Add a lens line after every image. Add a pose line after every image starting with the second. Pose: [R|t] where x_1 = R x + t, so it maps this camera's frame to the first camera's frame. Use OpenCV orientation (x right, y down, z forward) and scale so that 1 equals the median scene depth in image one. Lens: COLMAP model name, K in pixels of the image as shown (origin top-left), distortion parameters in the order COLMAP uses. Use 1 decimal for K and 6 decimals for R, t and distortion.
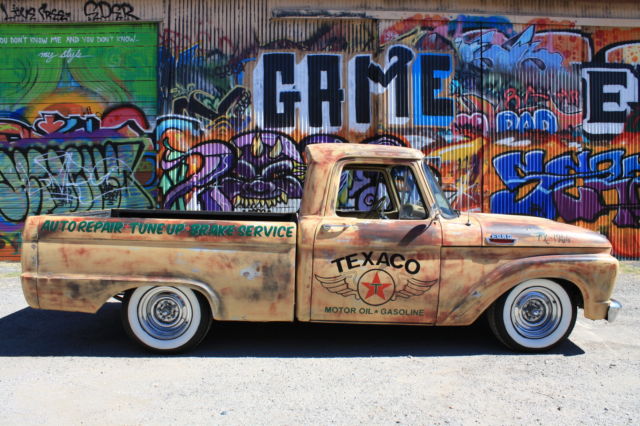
lens RADIAL K [[537.3, 0, 323.8], [0, 537.3, 206.6], [0, 0, 1]] dist [-0.168642, 0.149851]
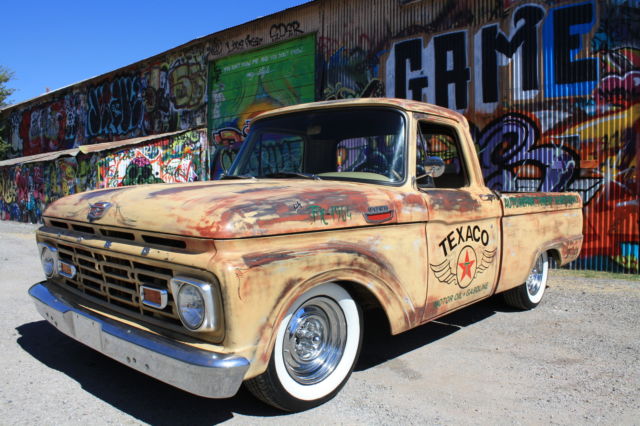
lens RADIAL K [[537.3, 0, 323.6], [0, 537.3, 206.8], [0, 0, 1]] dist [-0.168642, 0.149851]
pose [[0.724459, 0.017483, -0.689096, 0.478301], [-0.029037, 0.999565, -0.005168, 0.027840], [0.688706, 0.023753, 0.724651, 0.191857]]
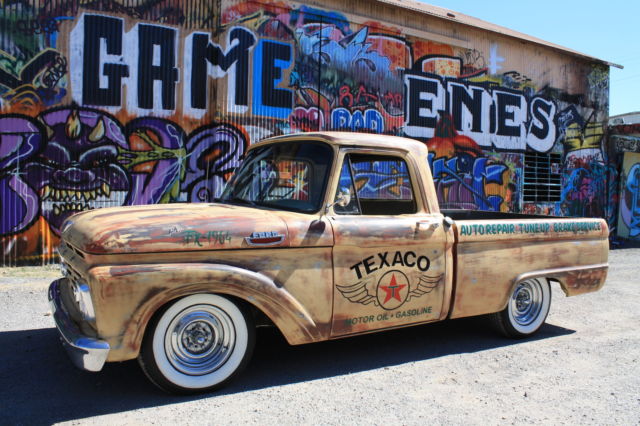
lens RADIAL K [[537.3, 0, 326.1], [0, 537.3, 209.5], [0, 0, 1]] dist [-0.168642, 0.149851]
pose [[0.881694, 0.007379, 0.471764, -0.157250], [-0.012560, 0.999890, 0.007833, 0.003968], [-0.471655, -0.012832, 0.881690, 0.114556]]
